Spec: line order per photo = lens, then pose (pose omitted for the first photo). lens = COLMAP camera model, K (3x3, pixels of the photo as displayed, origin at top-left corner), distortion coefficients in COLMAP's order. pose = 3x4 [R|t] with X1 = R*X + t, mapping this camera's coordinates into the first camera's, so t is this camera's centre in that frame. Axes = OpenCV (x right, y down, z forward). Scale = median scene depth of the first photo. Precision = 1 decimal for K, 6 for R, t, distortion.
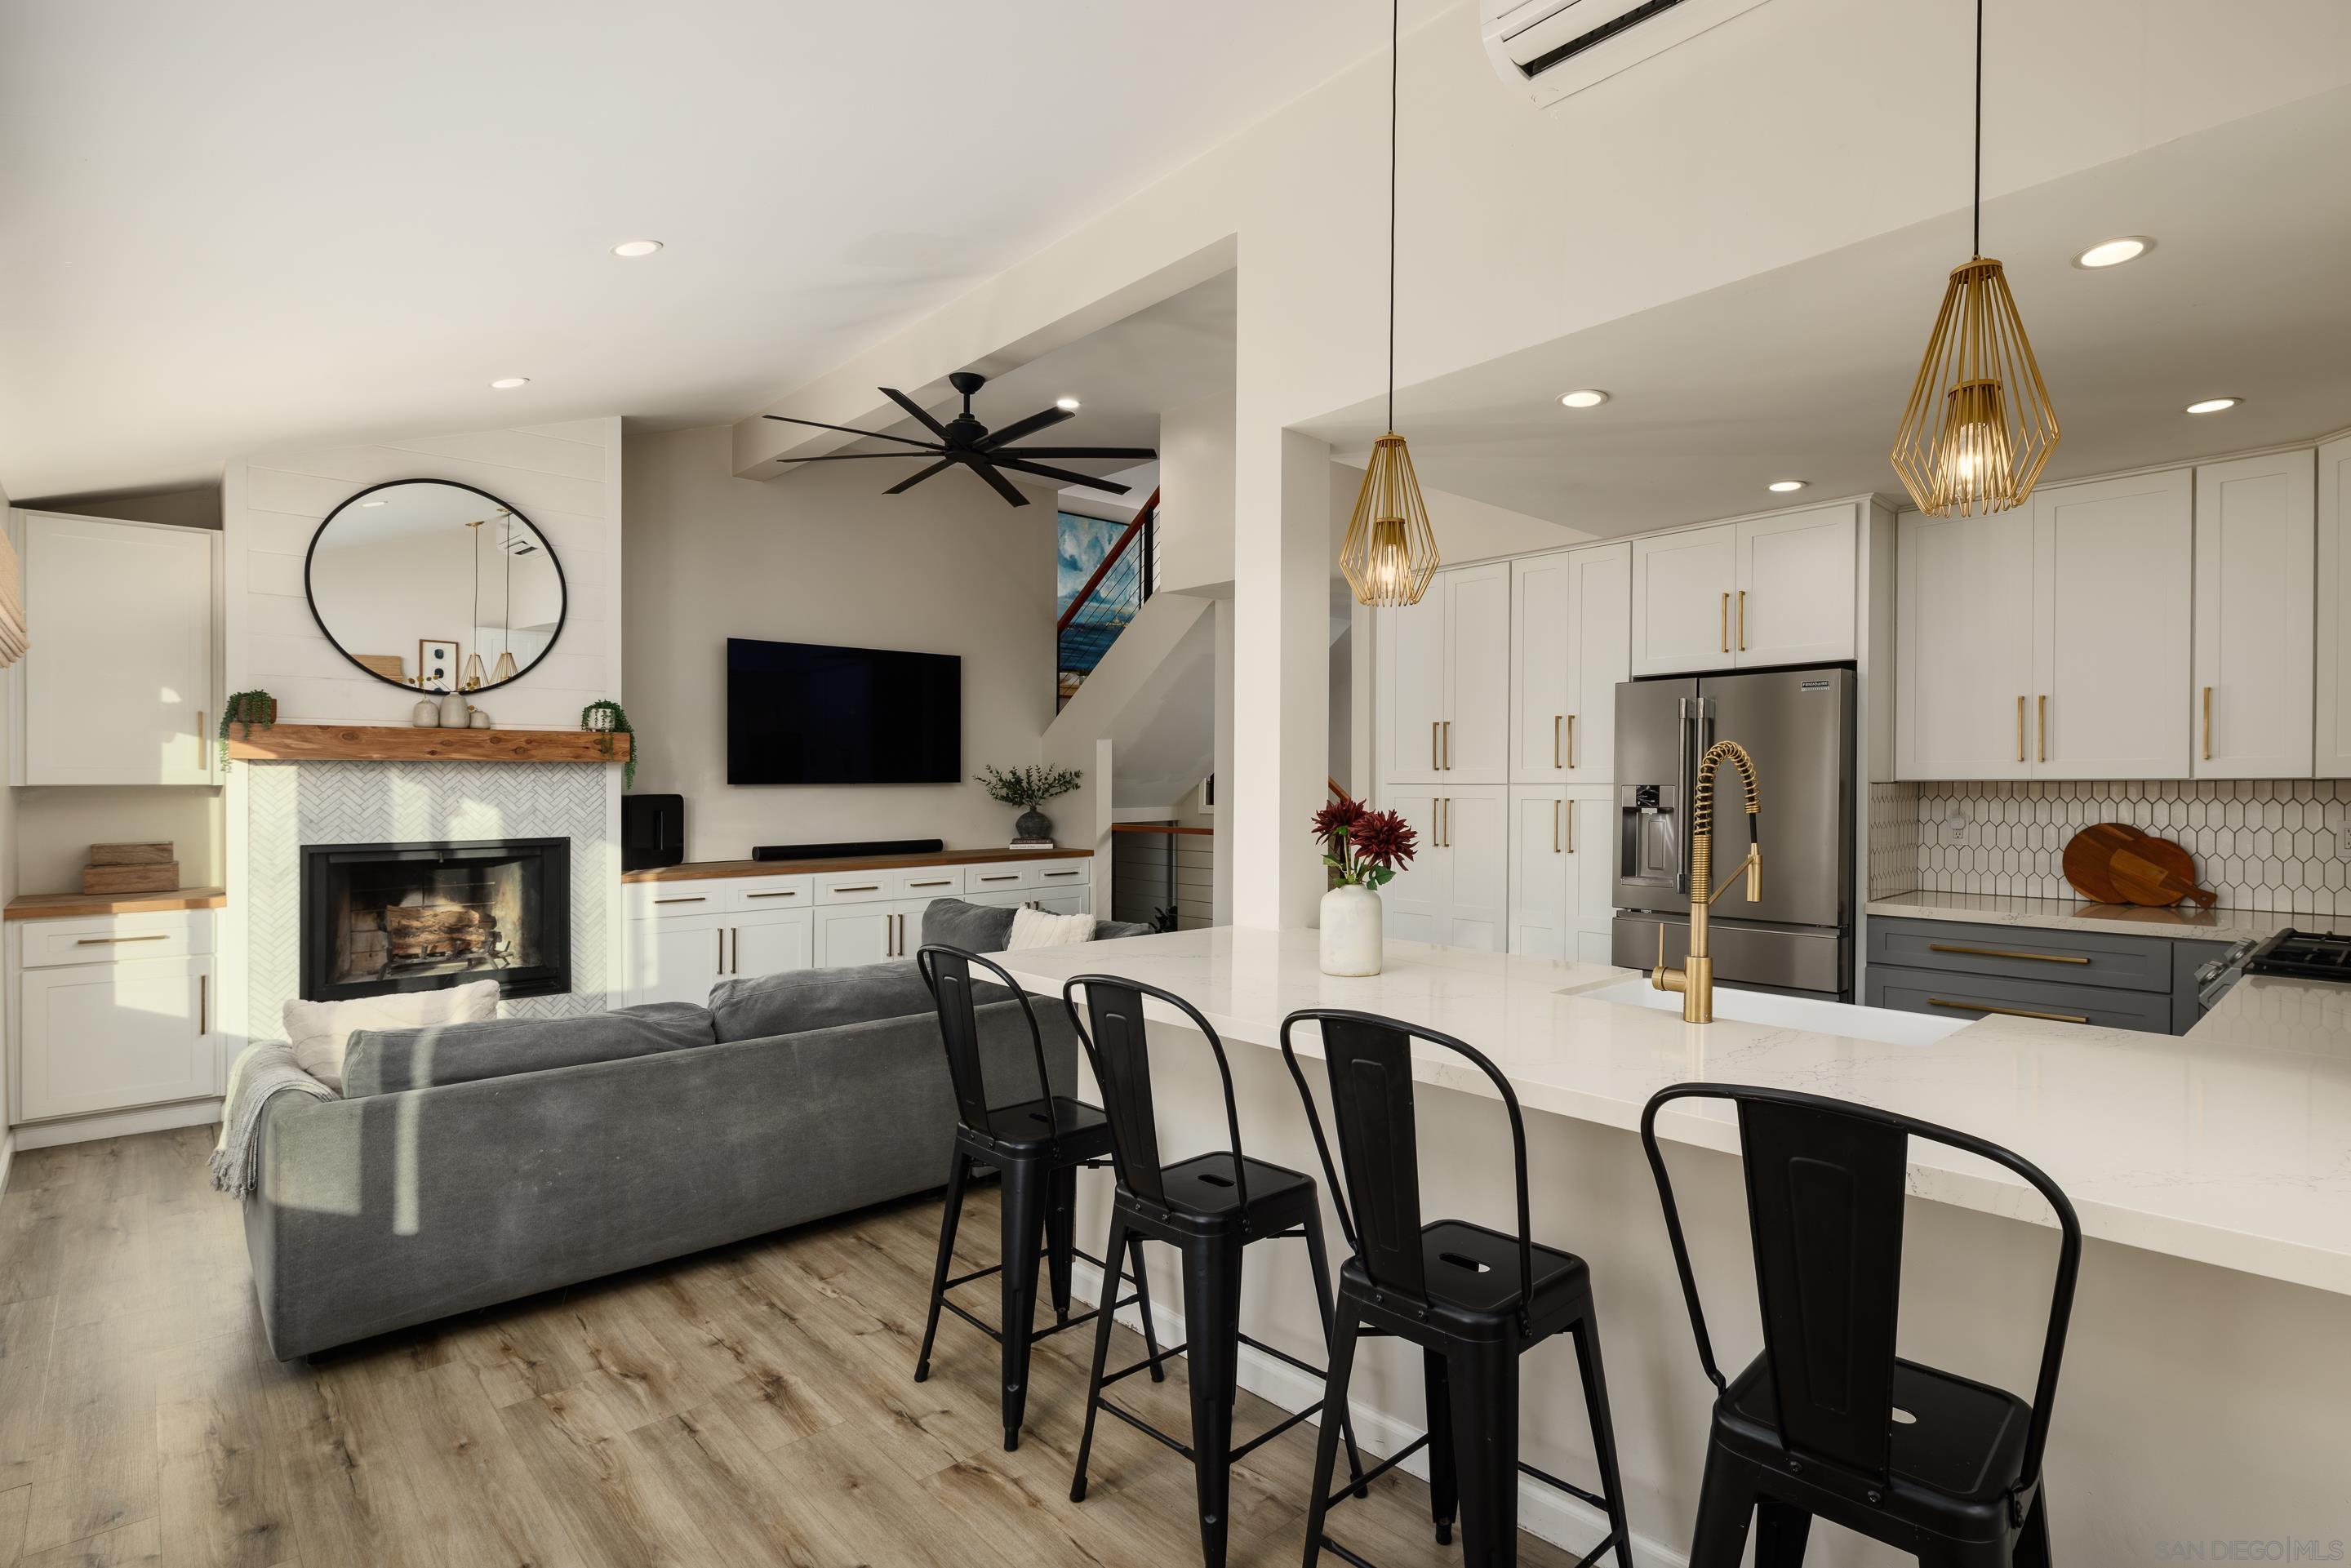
lens RADIAL K [[1162.6, 0, 1226.0], [0, 1162.6, 777.8], [0, 0, 1]] dist [-0.002223, 0.003197]
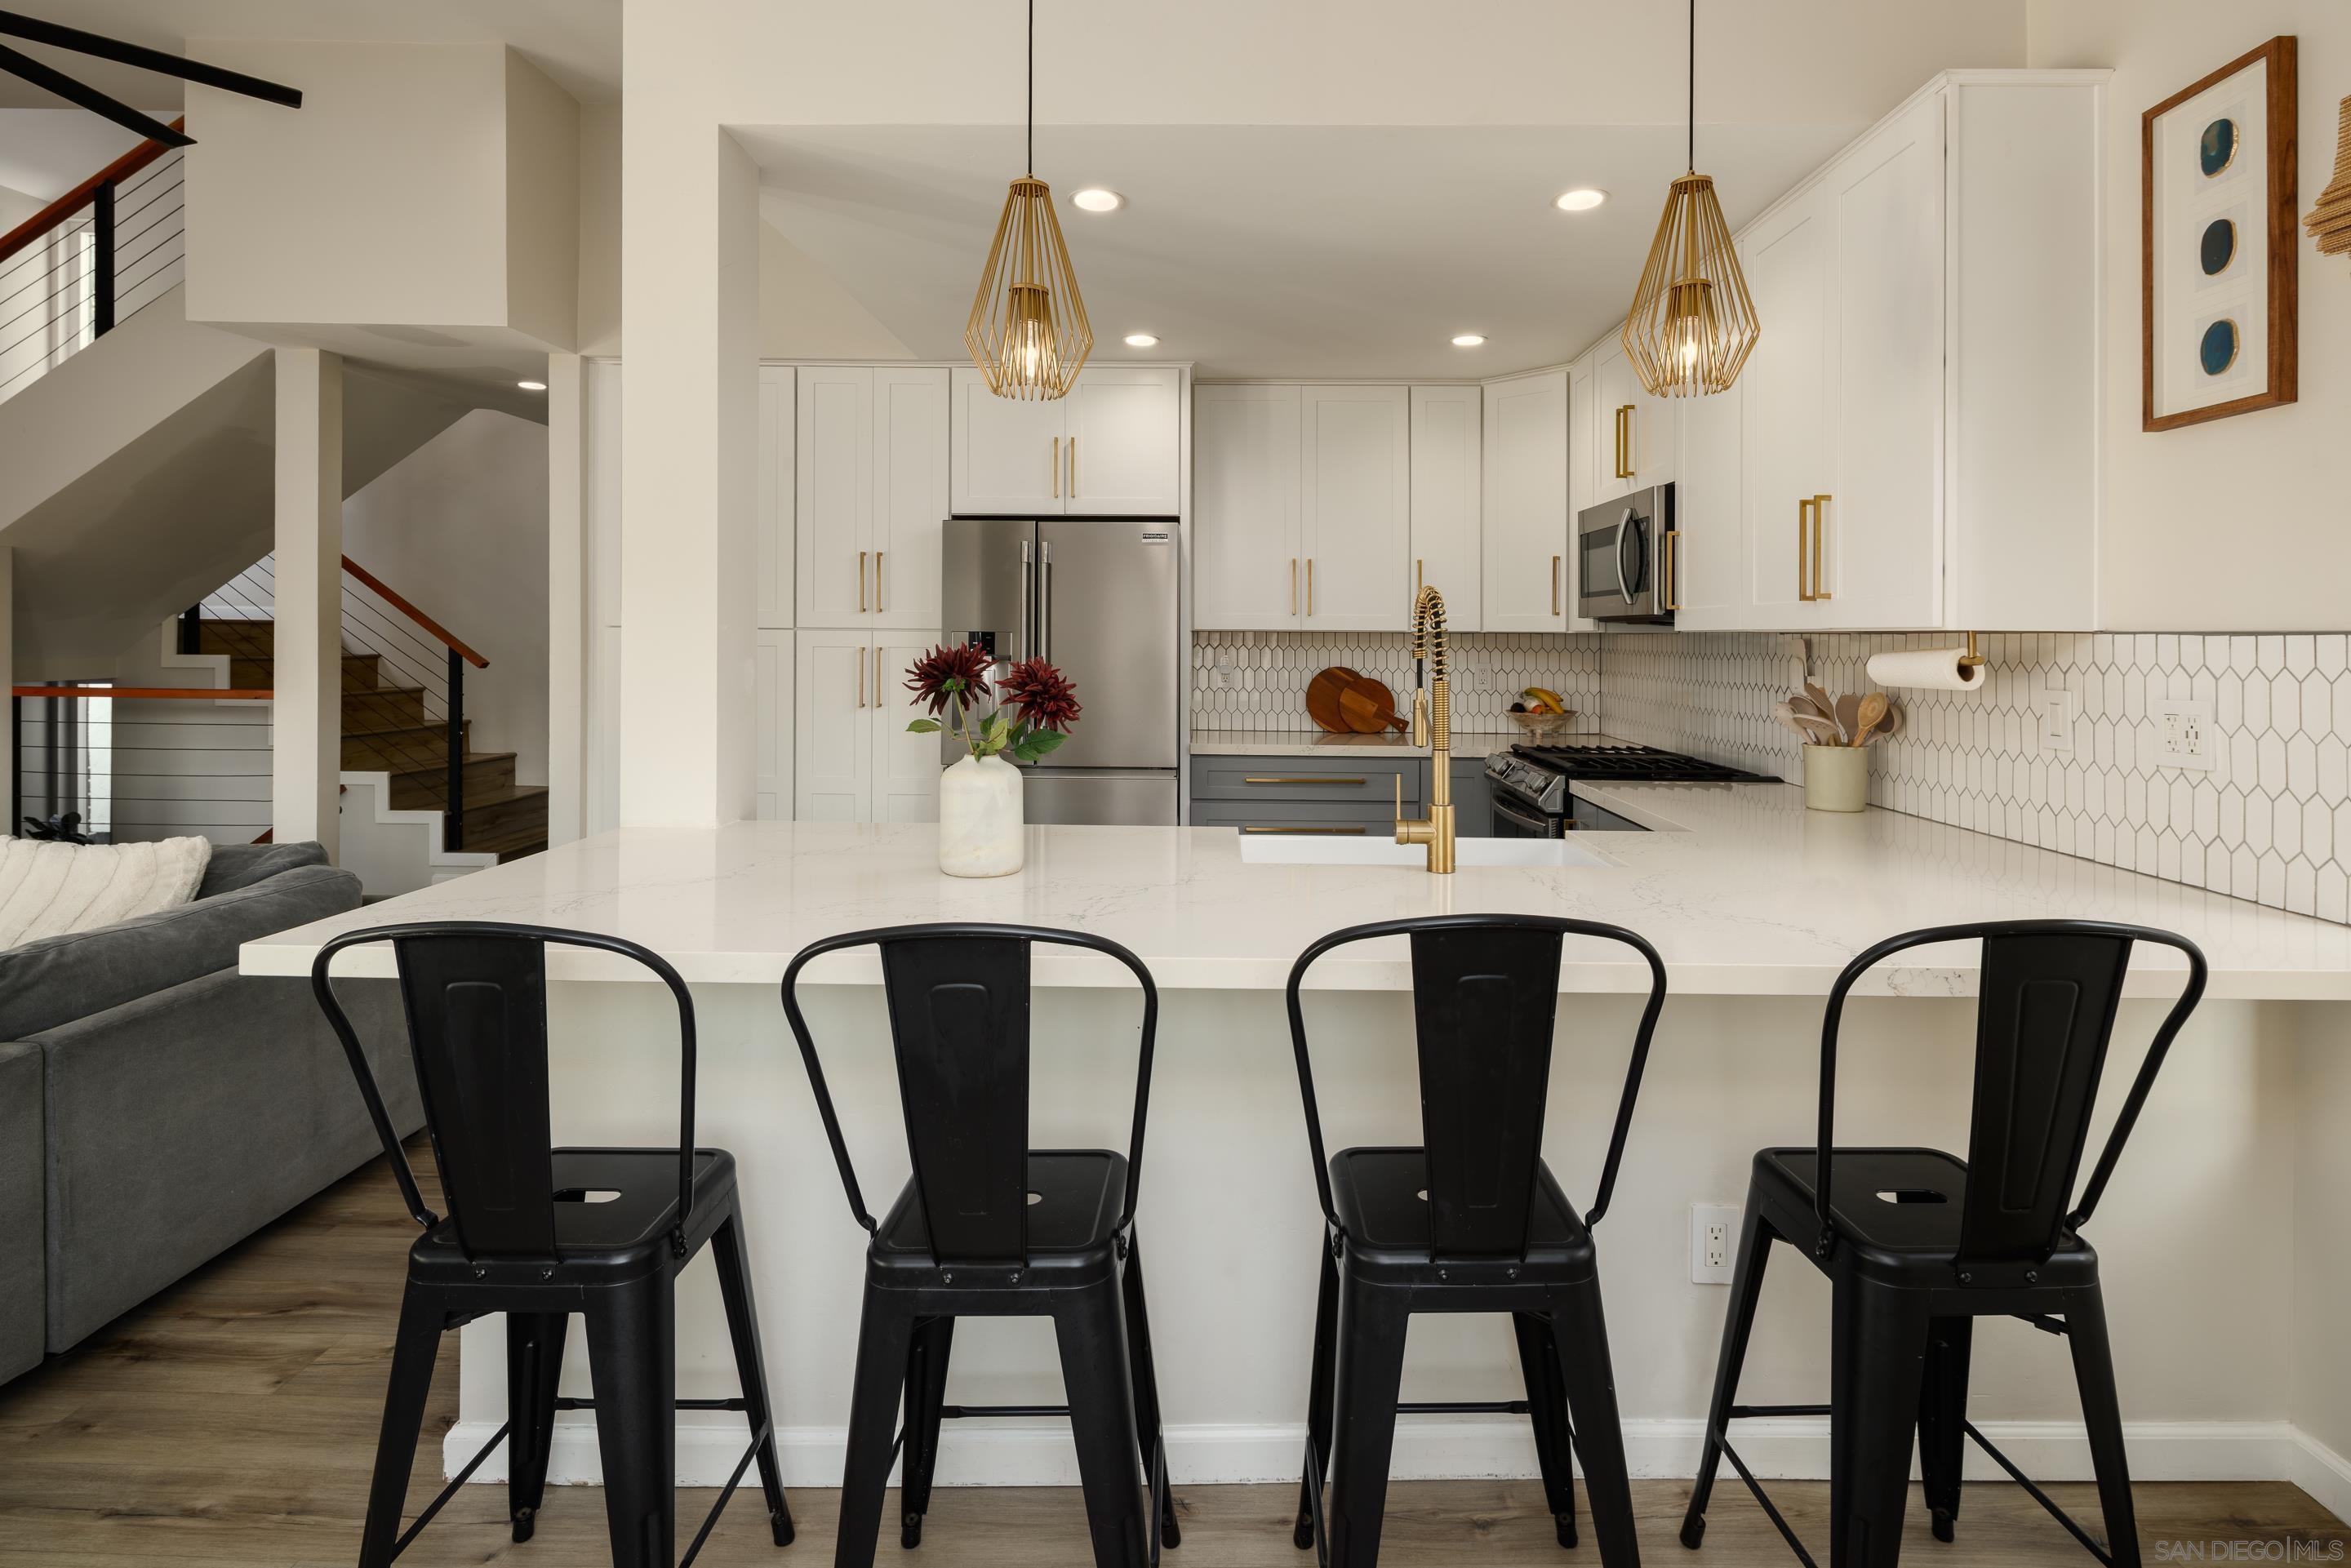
lens RADIAL K [[1162.6, 0, 1172.1], [0, 1162.6, 660.6], [0, 0, 1]] dist [-0.002223, 0.003197]
pose [[0.681811, -0.005548, 0.731507, -0.256624], [-0.015968, 0.999620, 0.022465, 0.006667], [-0.731354, -0.026998, 0.681463, 0.275451]]
